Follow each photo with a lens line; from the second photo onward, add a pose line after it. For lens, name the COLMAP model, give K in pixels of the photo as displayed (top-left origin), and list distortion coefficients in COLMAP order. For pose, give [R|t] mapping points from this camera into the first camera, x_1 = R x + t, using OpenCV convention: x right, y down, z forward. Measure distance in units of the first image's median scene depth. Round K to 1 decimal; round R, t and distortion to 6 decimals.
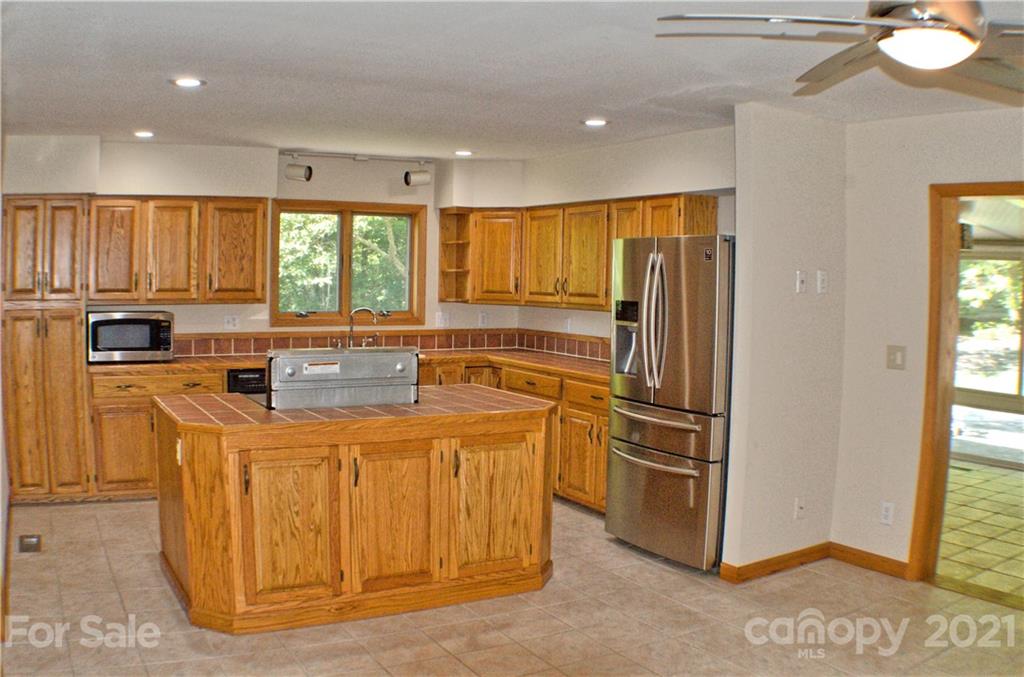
lens RADIAL K [[900.4, 0, 513.8], [0, 900.4, 341.8], [0, 0, 1]] dist [-0.354436, 0.126800]
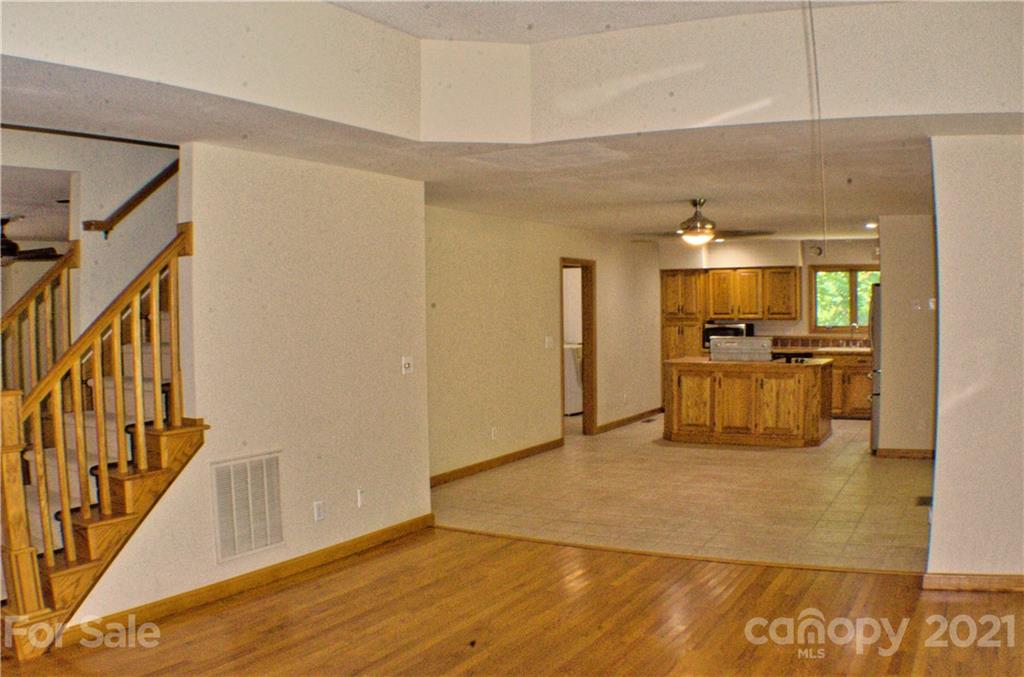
lens RADIAL K [[900.4, 0, 513.8], [0, 900.4, 341.8], [0, 0, 1]] dist [-0.354436, 0.126800]
pose [[0.489551, 0.006011, -0.871954, 1.248239], [-0.035828, 0.999270, -0.013226, 0.058571], [0.871238, 0.037715, 0.489409, -0.559964]]
